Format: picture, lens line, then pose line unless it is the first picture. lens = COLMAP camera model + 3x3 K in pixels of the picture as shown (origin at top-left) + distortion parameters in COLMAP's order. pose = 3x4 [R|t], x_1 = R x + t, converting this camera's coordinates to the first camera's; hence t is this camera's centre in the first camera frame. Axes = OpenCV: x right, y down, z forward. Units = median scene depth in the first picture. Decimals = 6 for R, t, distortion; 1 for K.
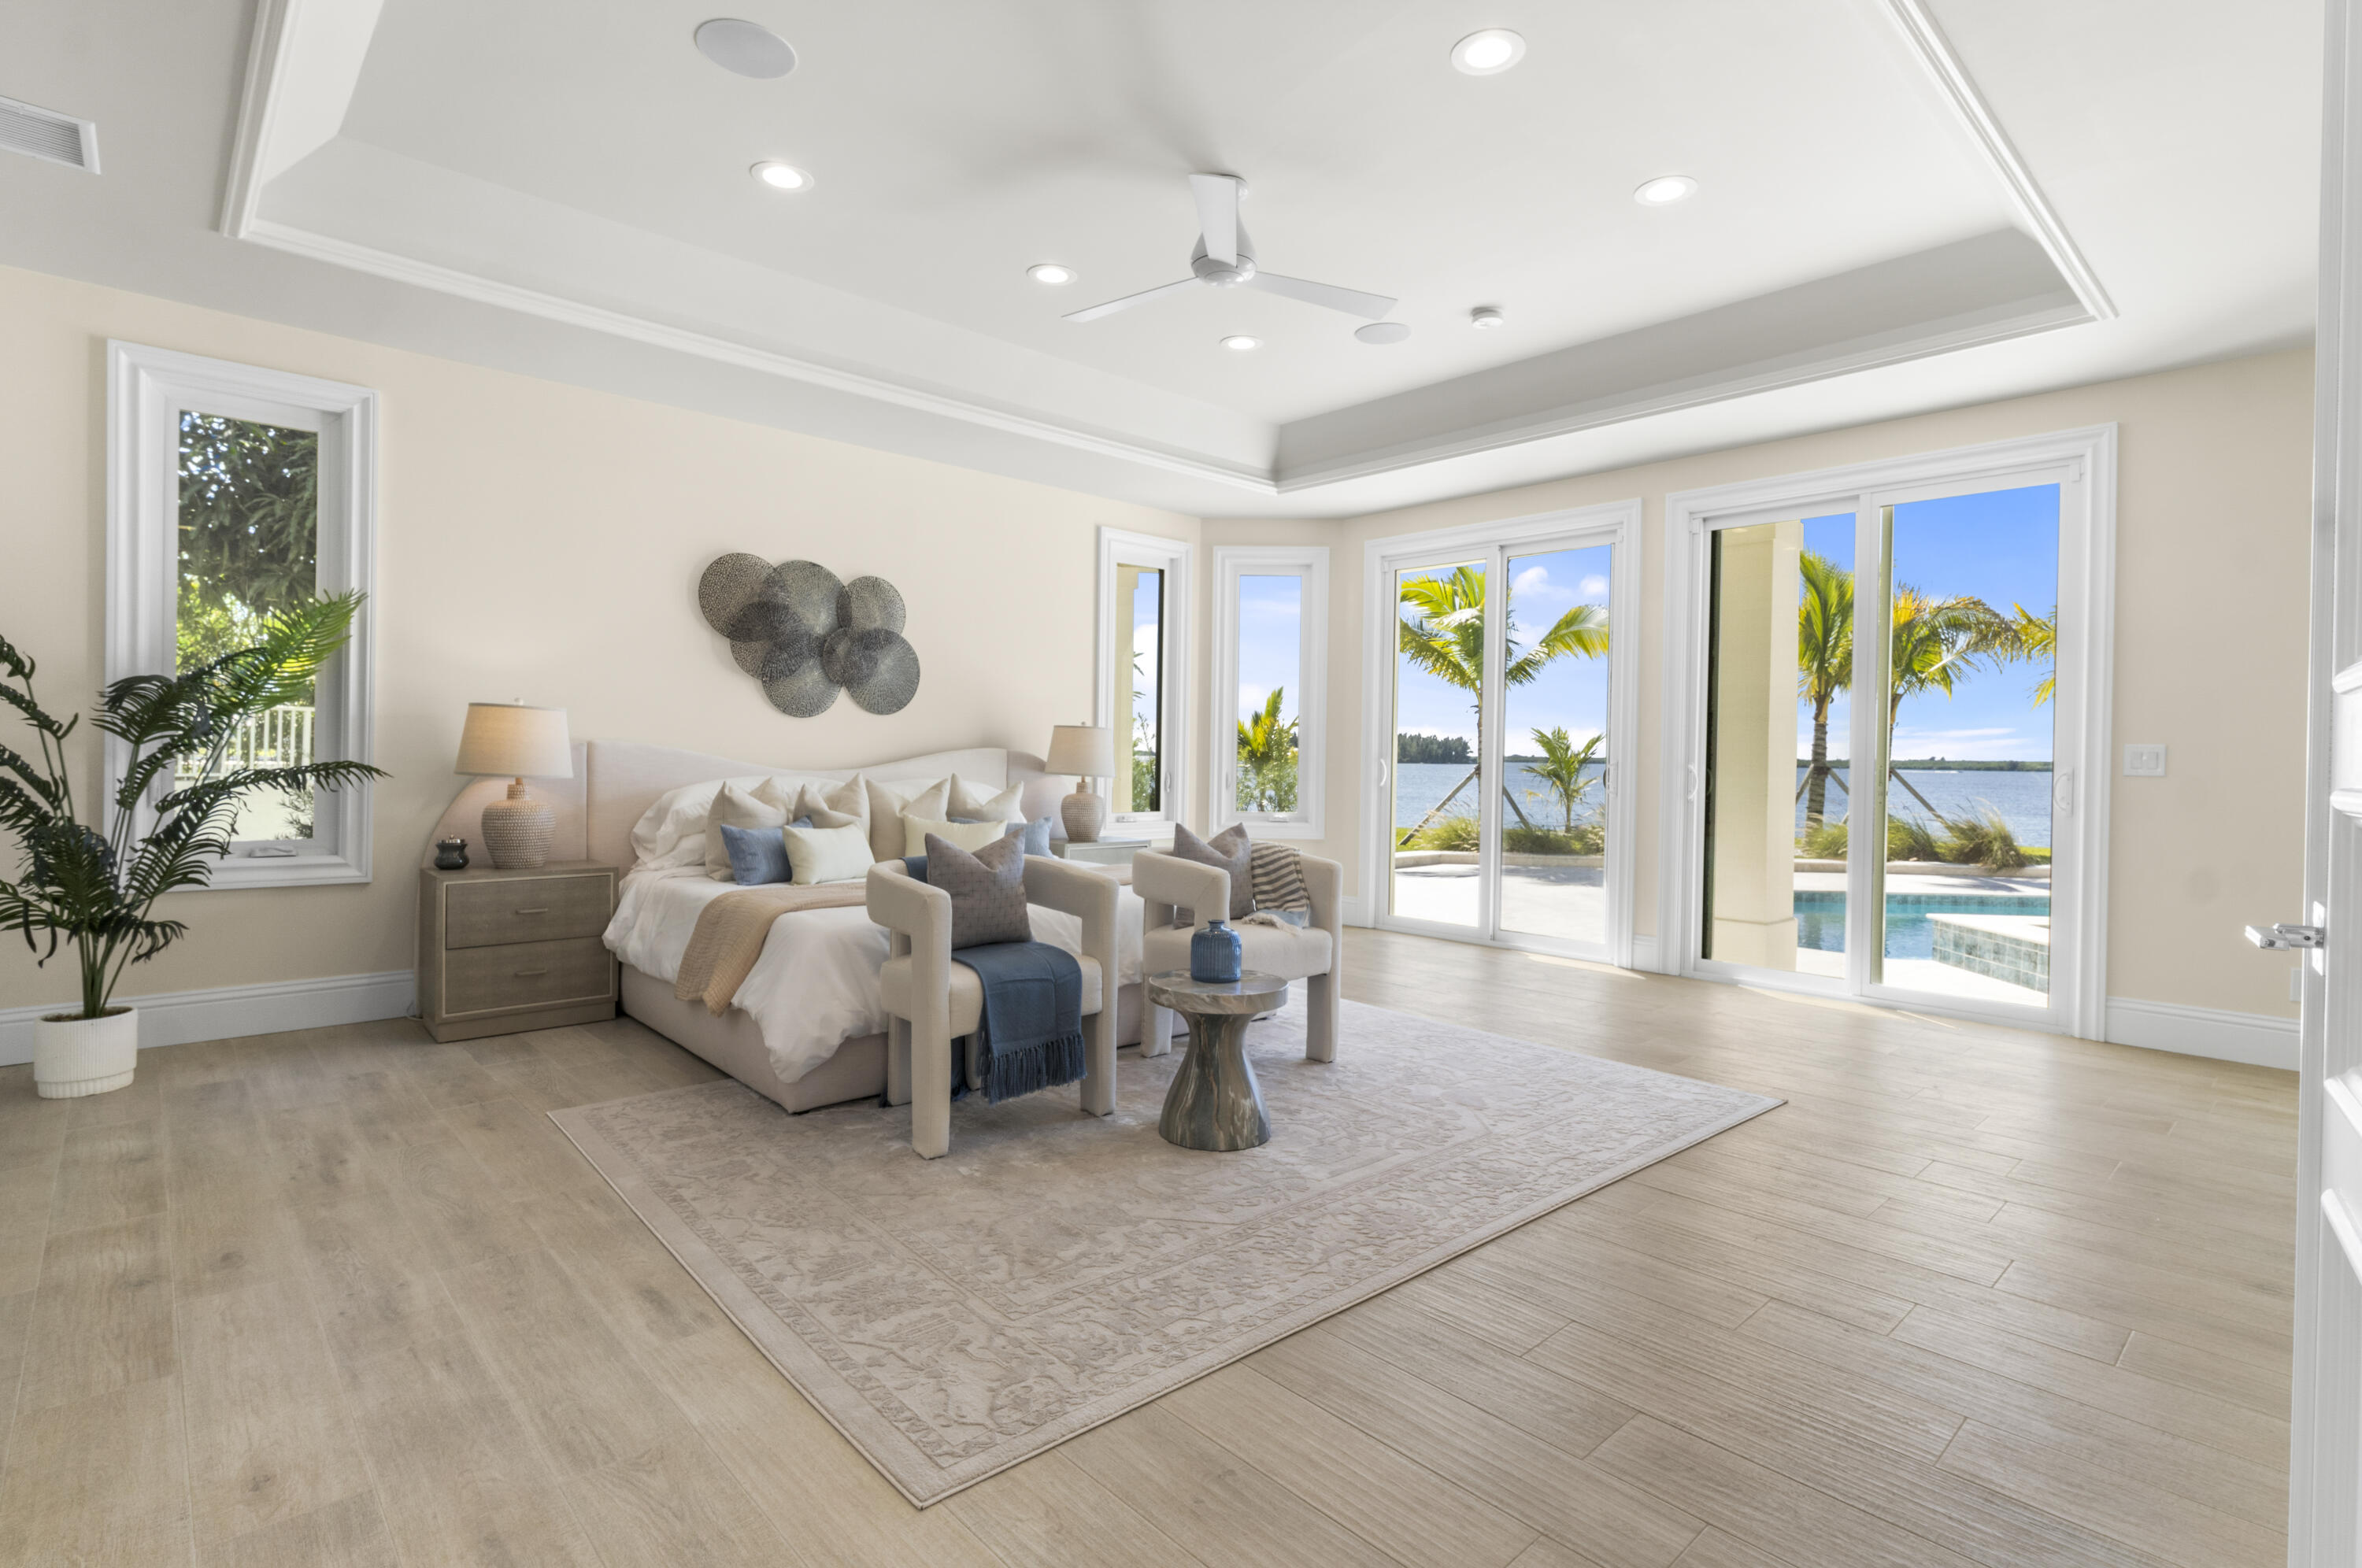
lens RADIAL K [[1131.7, 0, 1194.2], [0, 1131.7, 764.6], [0, 0, 1]] dist [0.001169, -0.000800]
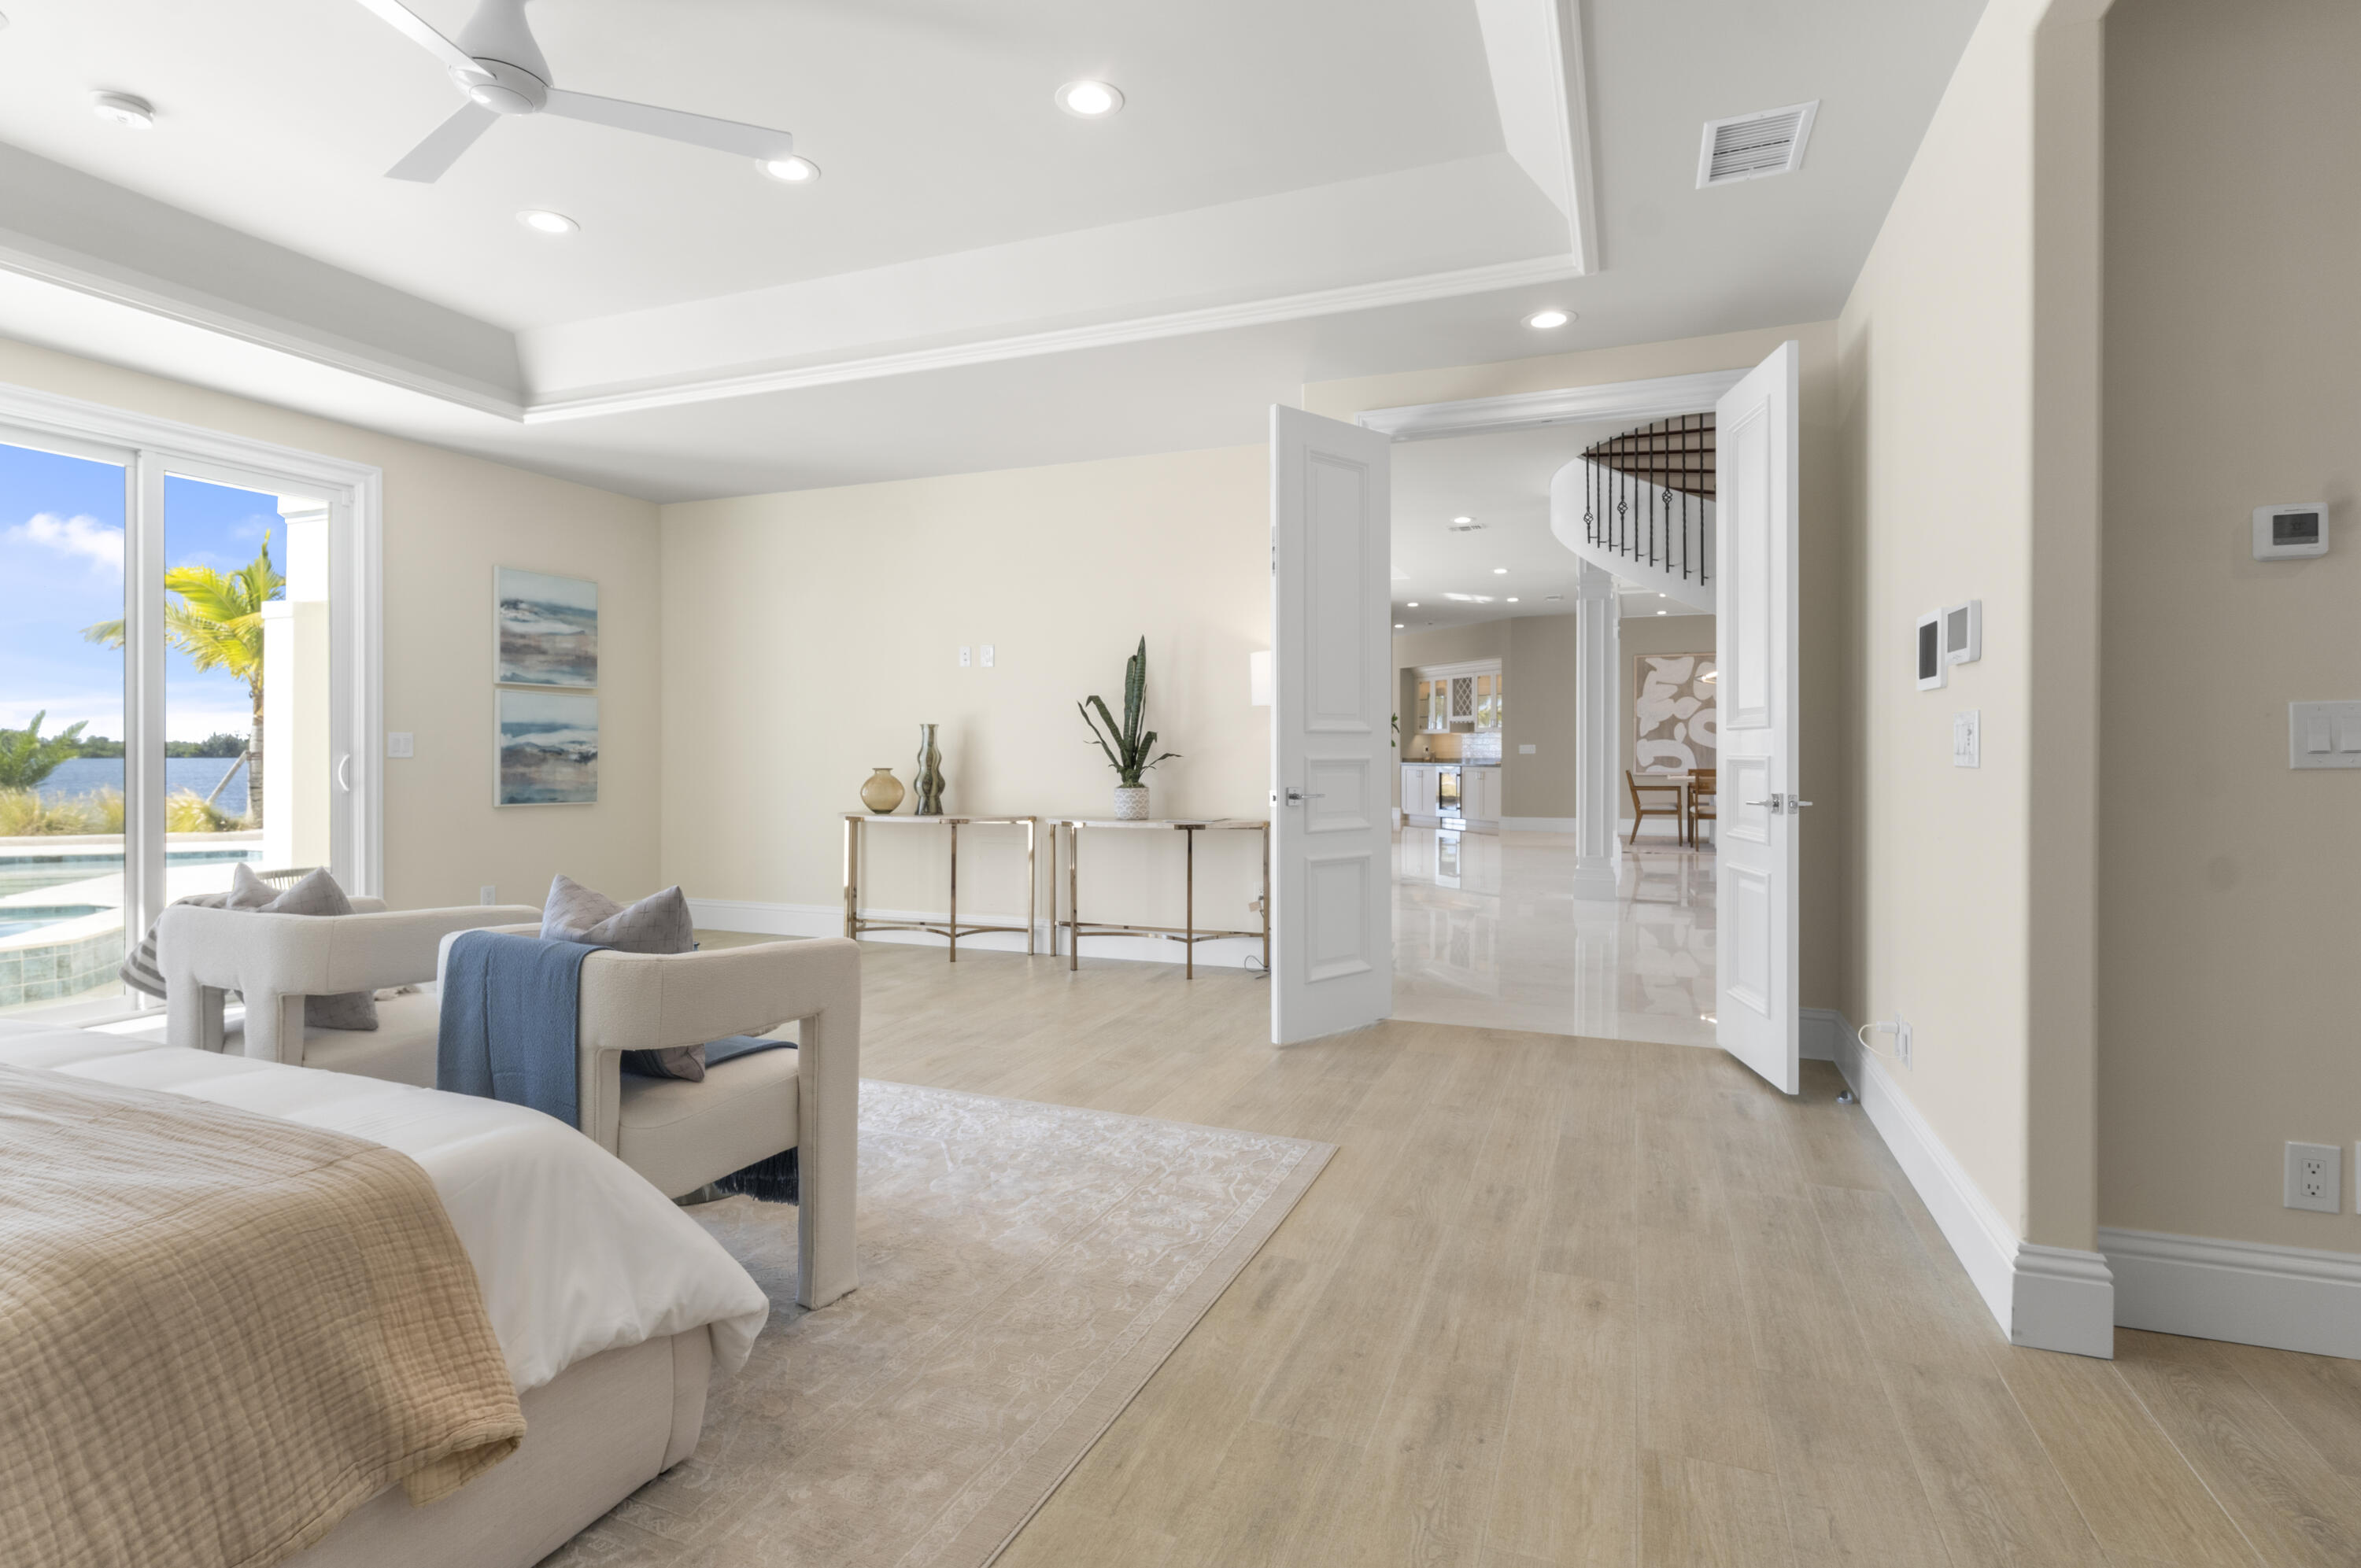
lens RADIAL K [[1131.2, 0, 1193.7], [0, 1131.2, 764.6], [0, 0, 1]] dist [0.001169, -0.000800]
pose [[-0.432706, -0.025187, 0.901183, -0.784873], [0.001362, 0.999590, 0.028591, -0.020665], [-0.901534, 0.013598, -0.432494, 0.866246]]
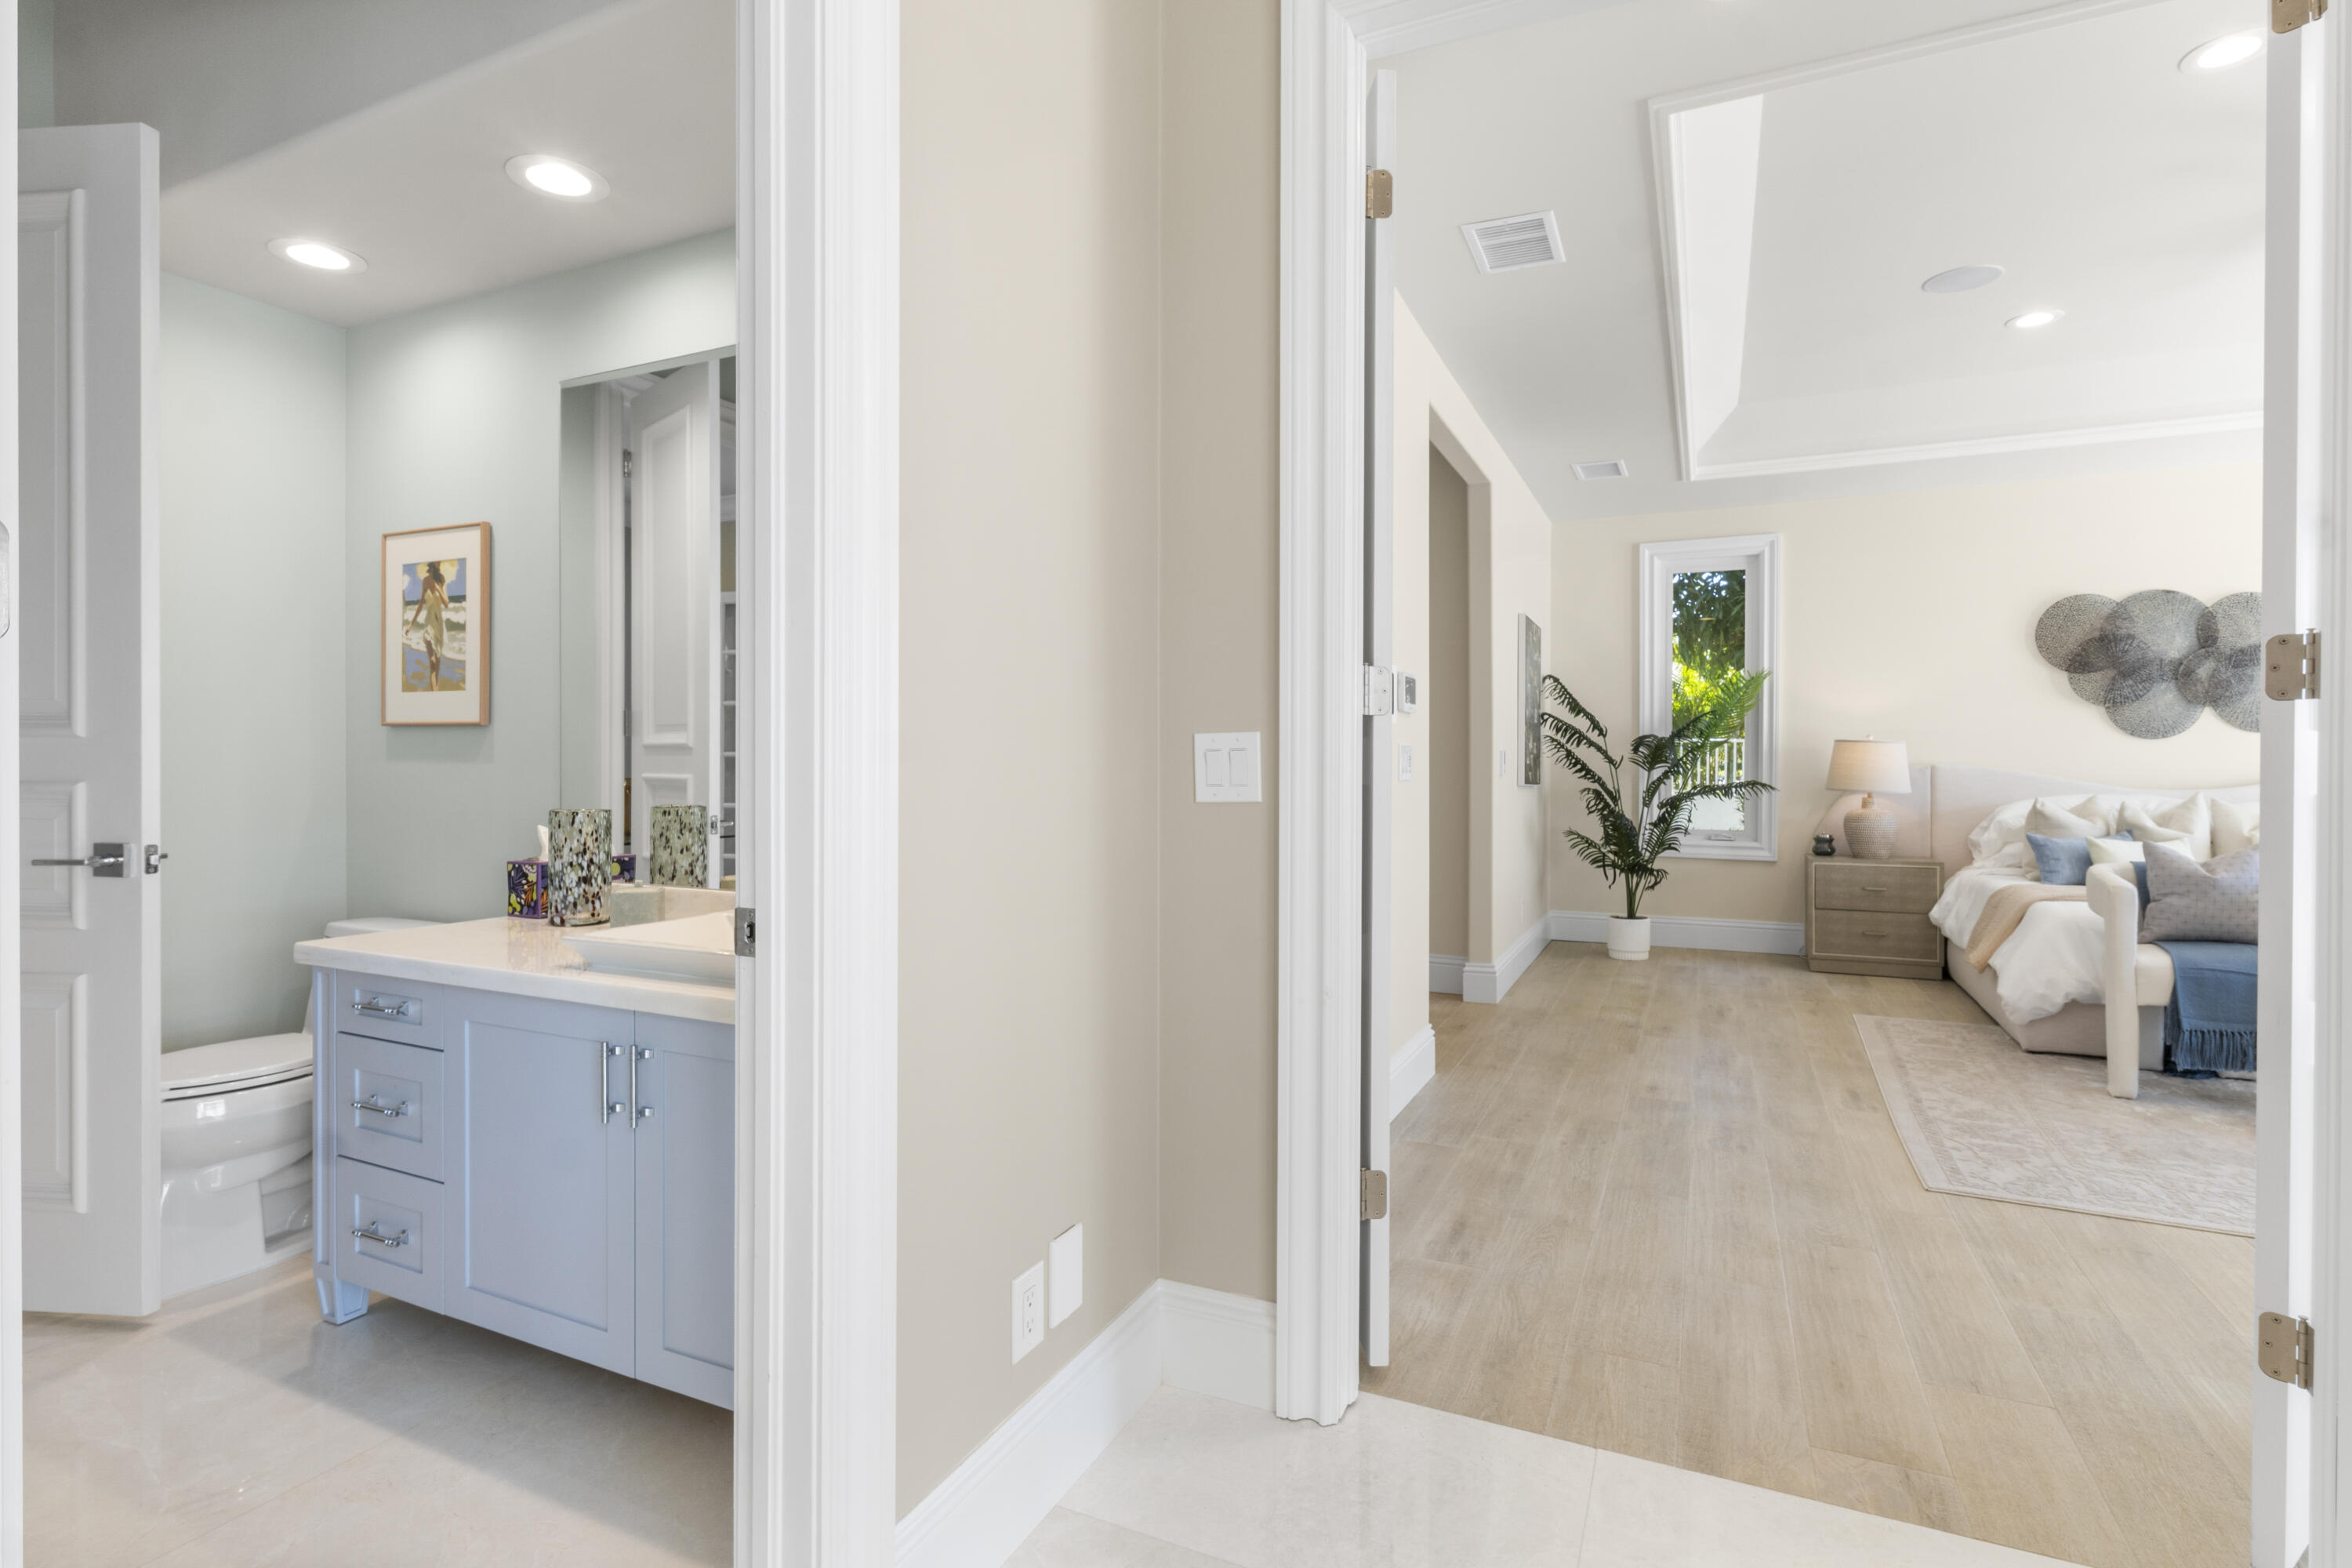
lens RADIAL K [[1119.2, 0, 1183.0], [0, 1119.2, 766.5], [0, 0, 1]] dist [-0.000214, -0.000067]
pose [[0.372110, -0.011862, -0.928113, 0.421715], [-0.002133, 0.999905, -0.013635, 0.000052], [0.928186, 0.007053, 0.372049, -0.335078]]
